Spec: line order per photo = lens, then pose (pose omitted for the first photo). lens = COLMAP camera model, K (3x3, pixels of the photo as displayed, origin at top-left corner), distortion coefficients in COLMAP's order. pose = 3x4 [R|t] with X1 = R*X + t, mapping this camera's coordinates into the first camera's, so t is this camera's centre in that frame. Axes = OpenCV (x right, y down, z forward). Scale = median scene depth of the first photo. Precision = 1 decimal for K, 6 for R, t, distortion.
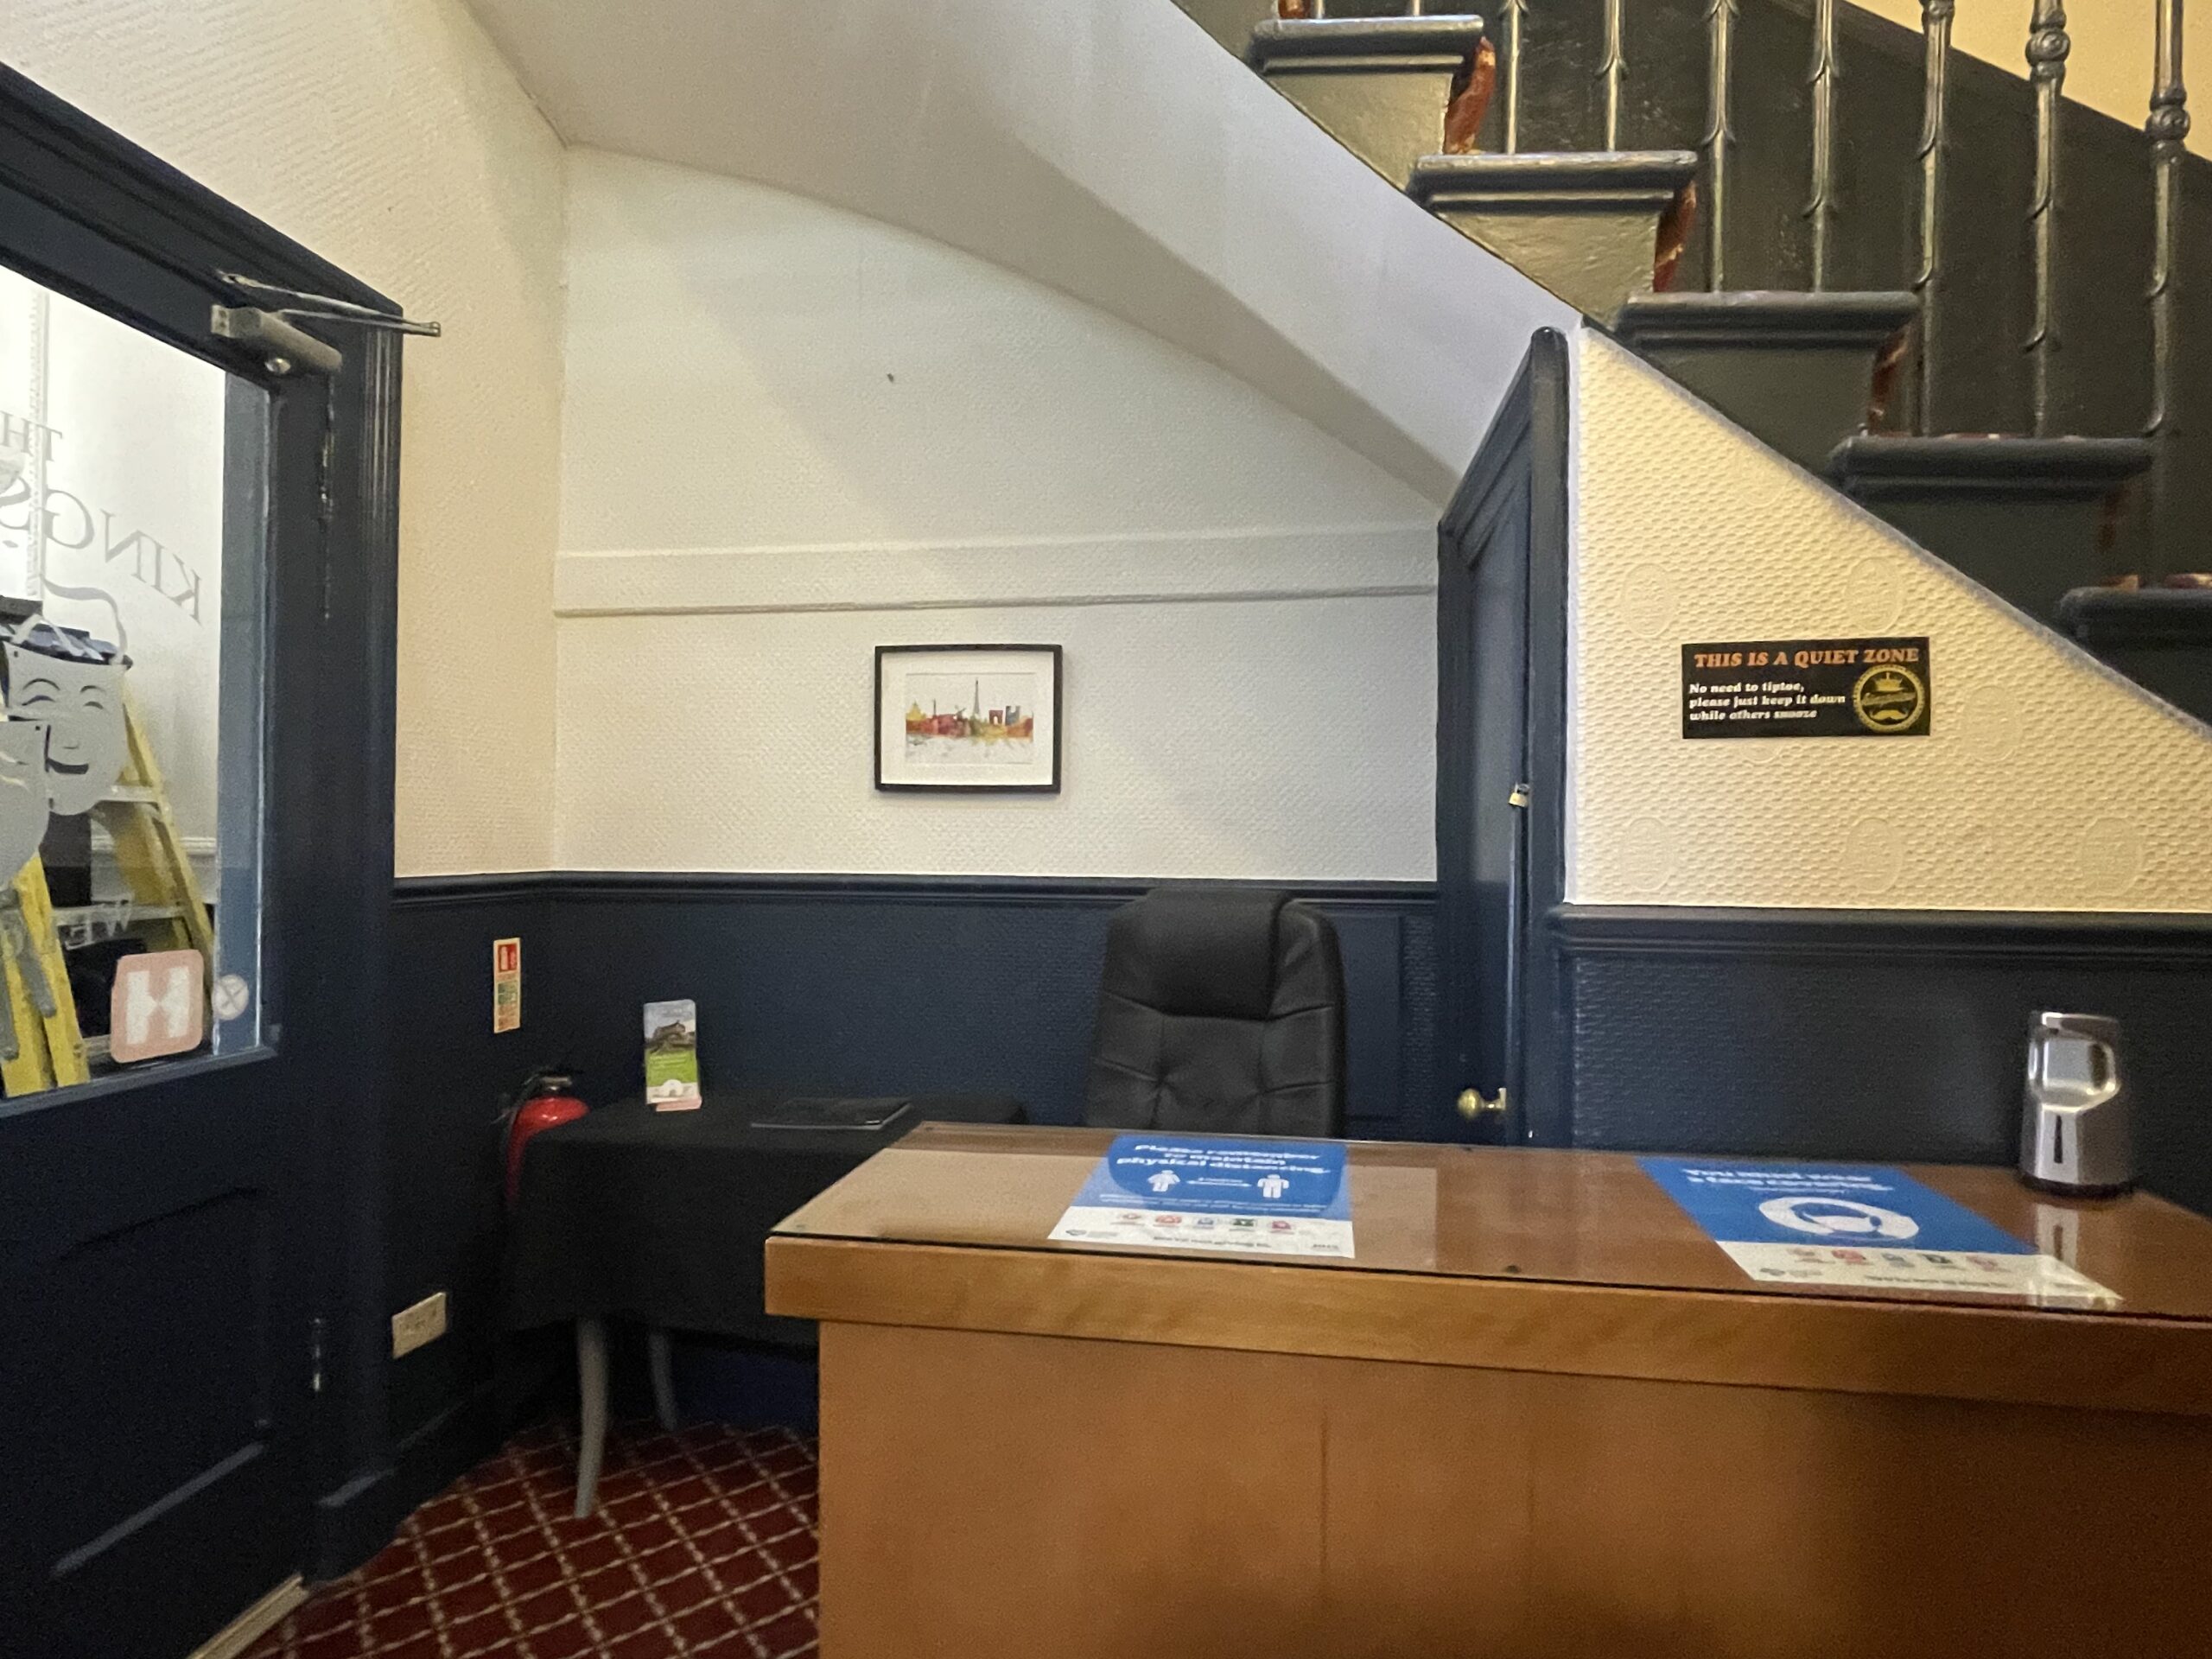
lens RADIAL K [[1244.4, 0, 1105.8], [0, 1244.4, 835.1], [0, 0, 1]] dist [0.002026, 0.000518]
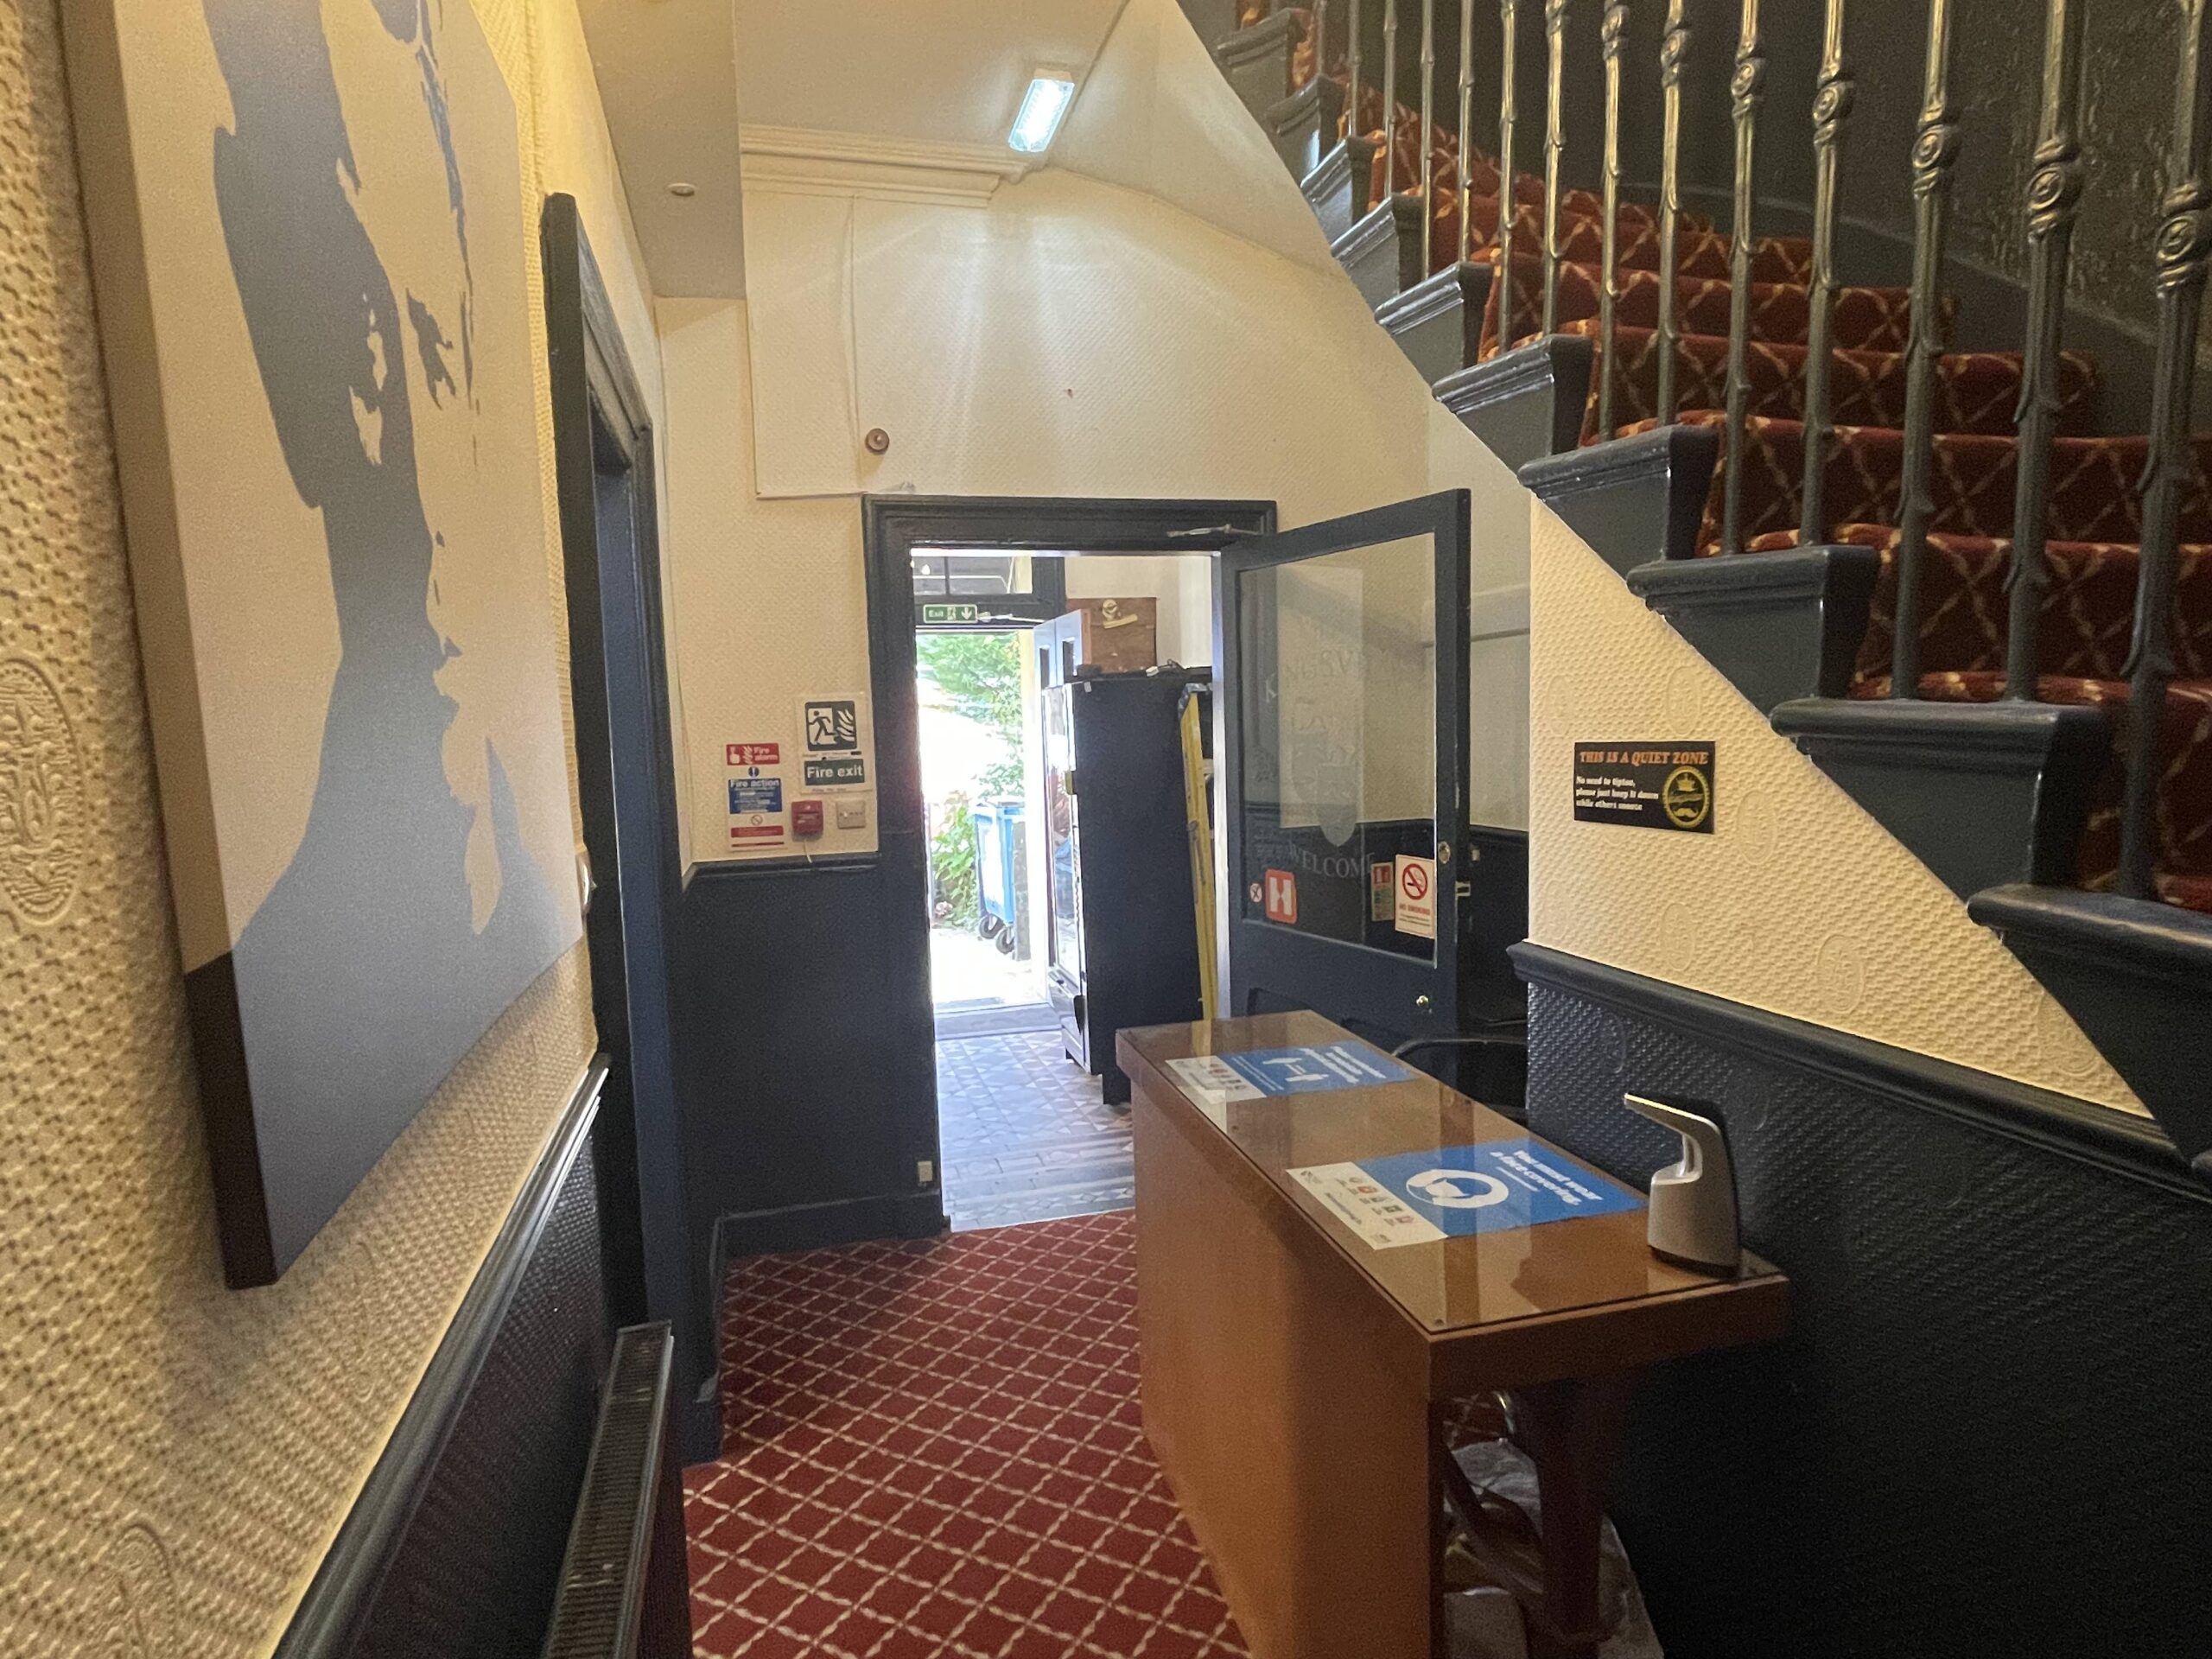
lens RADIAL K [[1244.4, 0, 1108.8], [0, 1244.4, 833.4], [0, 0, 1]] dist [0.002026, 0.000518]
pose [[0.395455, 0.070008, -0.915813, 1.426781], [0.027938, 0.995713, 0.088180, -0.188173], [0.918060, -0.060457, 0.391804, 0.102871]]
